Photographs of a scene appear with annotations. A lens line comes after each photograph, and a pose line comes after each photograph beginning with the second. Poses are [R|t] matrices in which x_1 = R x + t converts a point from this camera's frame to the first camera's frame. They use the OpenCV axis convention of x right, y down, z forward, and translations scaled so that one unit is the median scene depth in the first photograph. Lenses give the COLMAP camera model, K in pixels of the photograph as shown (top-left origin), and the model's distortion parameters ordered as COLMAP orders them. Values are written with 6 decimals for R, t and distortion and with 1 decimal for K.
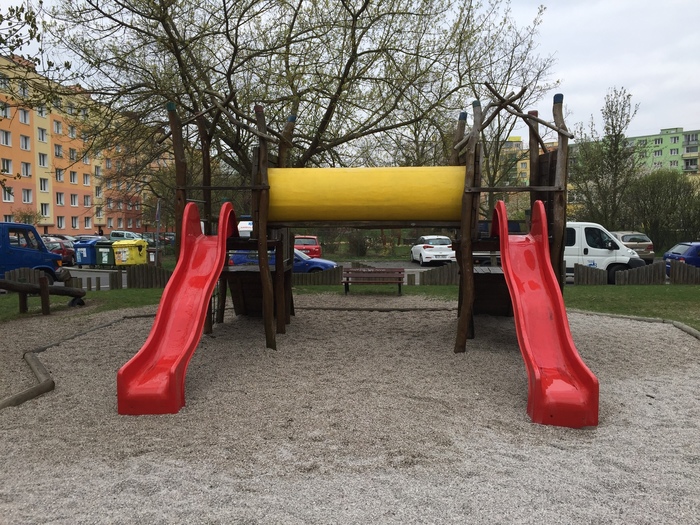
lens RADIAL K [[674.8, 0, 350.0], [0, 674.8, 262.5], [0, 0, 1]] dist [0.069505, -0.001255]
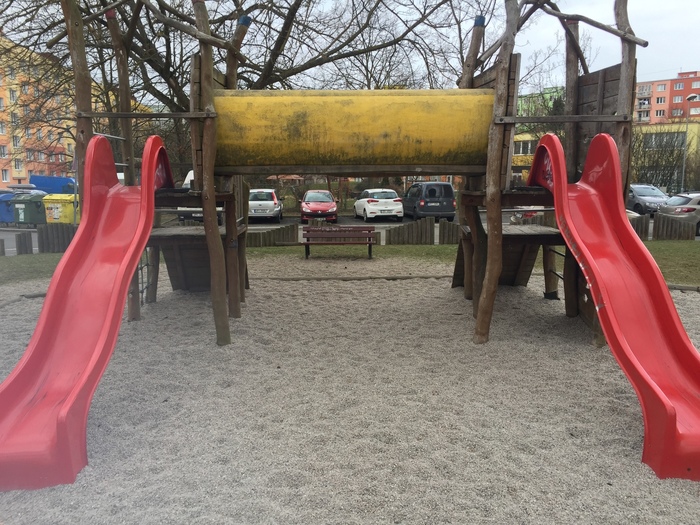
lens RADIAL K [[674.8, 0, 350.0], [0, 674.8, 262.5], [0, 0, 1]] dist [0.069505, -0.001255]
pose [[0.995889, -0.014779, 0.089363, -0.030146], [0.008774, 0.997700, 0.067219, -0.004250], [-0.090151, -0.066159, 0.993728, 0.182974]]
